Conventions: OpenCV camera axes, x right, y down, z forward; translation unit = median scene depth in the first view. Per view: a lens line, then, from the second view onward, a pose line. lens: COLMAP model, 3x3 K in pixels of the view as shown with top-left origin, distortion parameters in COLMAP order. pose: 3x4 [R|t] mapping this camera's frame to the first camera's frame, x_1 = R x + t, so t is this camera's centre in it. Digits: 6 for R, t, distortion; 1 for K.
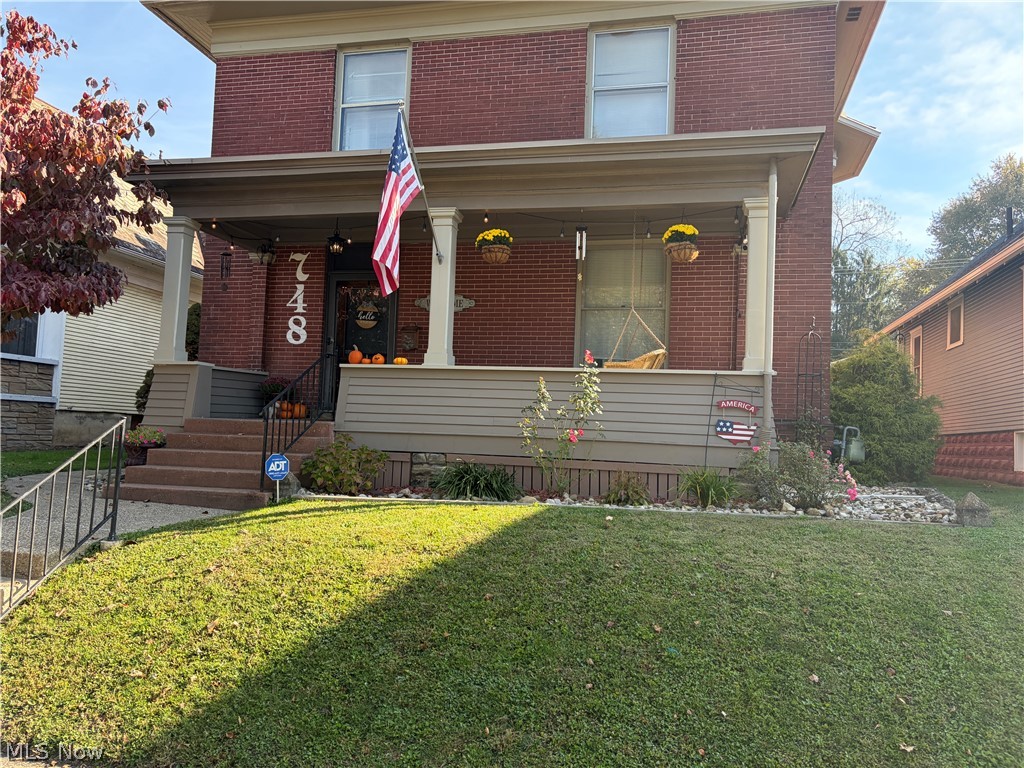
lens RADIAL K [[779.2, 0, 510.0], [0, 779.2, 384.5], [0, 0, 1]] dist [0.069247, -0.073622]
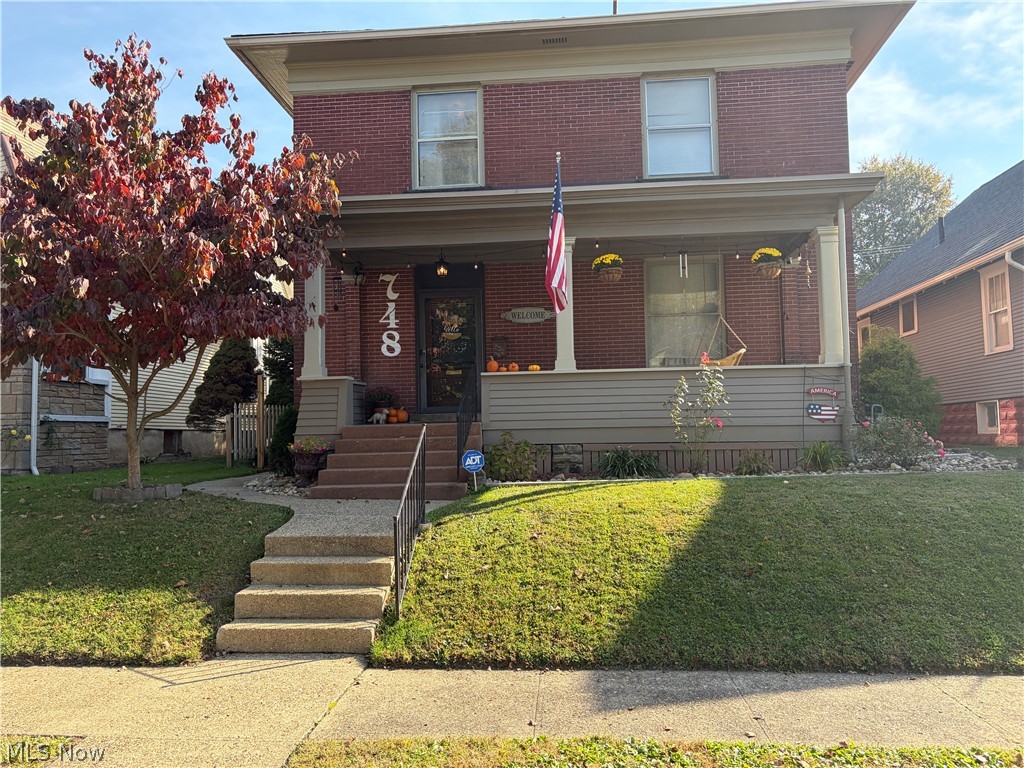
lens RADIAL K [[779.2, 0, 509.6], [0, 779.2, 385.4], [0, 0, 1]] dist [0.069247, -0.073622]
pose [[0.987328, -0.047277, 0.151485, -0.312849], [0.046396, 0.998879, 0.009351, -0.014392], [-0.151757, -0.002205, 0.988415, -0.137126]]
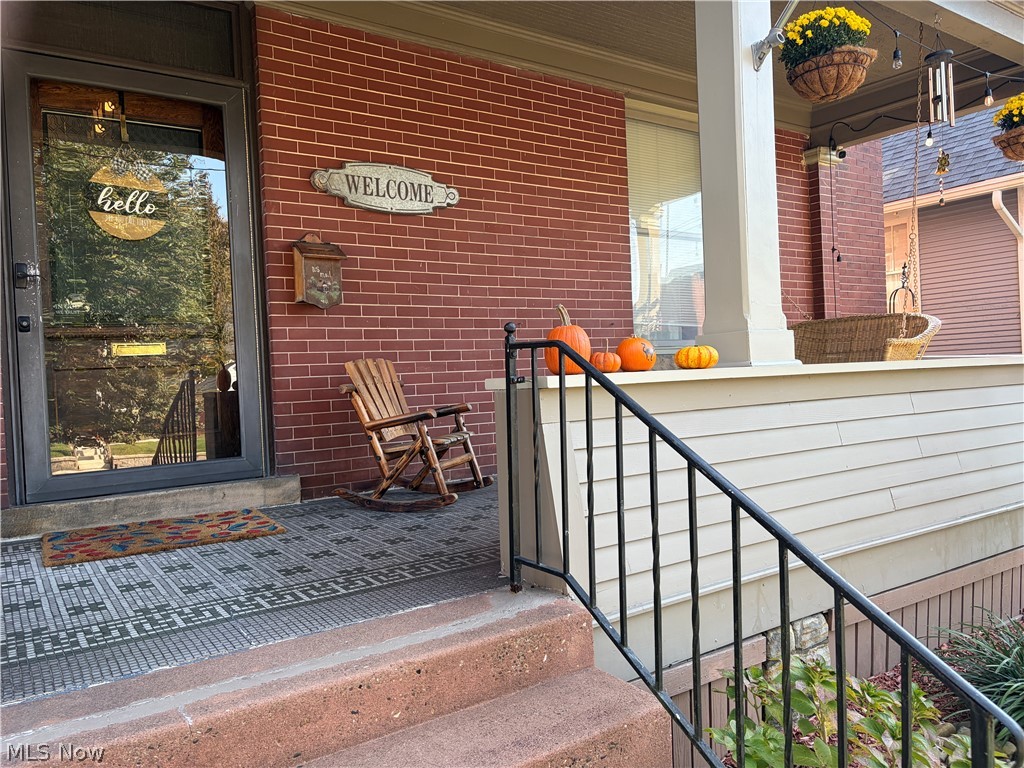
lens RADIAL K [[779.2, 0, 508.7], [0, 779.2, 379.8], [0, 0, 1]] dist [0.069247, -0.073622]
pose [[0.678123, -0.065005, 0.732068, -0.368700], [0.015986, 0.997150, 0.073735, -0.038973], [-0.734775, -0.038298, 0.677229, 0.741096]]
